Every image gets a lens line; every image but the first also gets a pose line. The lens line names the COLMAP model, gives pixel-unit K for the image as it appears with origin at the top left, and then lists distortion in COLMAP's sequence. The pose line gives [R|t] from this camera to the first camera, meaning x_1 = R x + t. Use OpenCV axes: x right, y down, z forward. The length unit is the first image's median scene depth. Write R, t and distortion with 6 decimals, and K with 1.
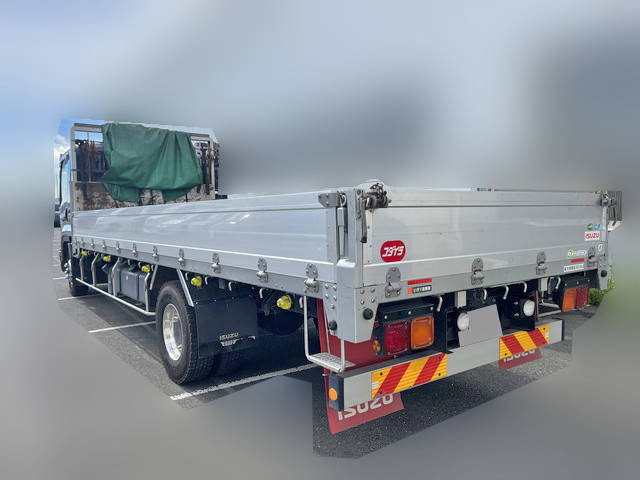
lens RADIAL K [[490.2, 0, 320.0], [0, 490.2, 240.0], [0, 0, 1]] dist [0.057688, -0.087406]
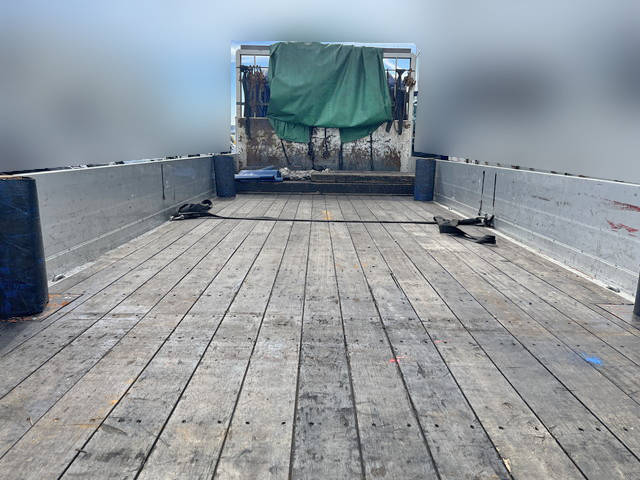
lens RADIAL K [[490.2, 0, 320.0], [0, 490.2, 240.0], [0, 0, 1]] dist [0.057688, -0.087406]
pose [[0.806444, 0.145547, -0.573118, 0.133439], [-0.066716, 0.985441, 0.156383, -0.049656], [0.587535, -0.087878, 0.804413, 0.365530]]
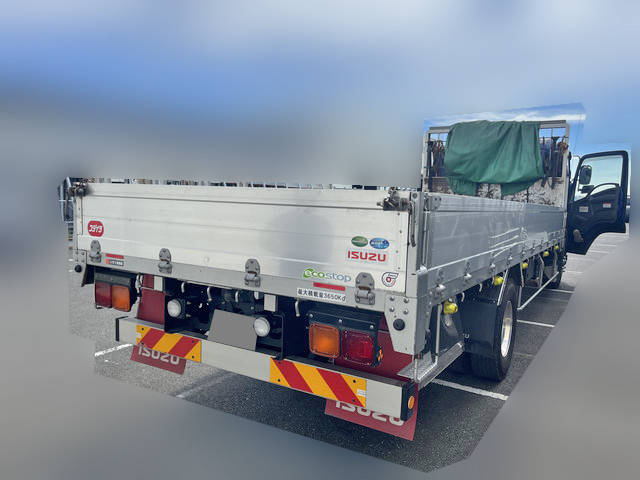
lens RADIAL K [[490.2, 0, 320.0], [0, 490.2, 240.0], [0, 0, 1]] dist [0.057688, -0.087406]
pose [[0.379445, 0.104731, -0.919267, 0.491757], [-0.093720, 0.992813, 0.074425, -0.031618], [0.920455, 0.057913, 0.386534, 0.311859]]
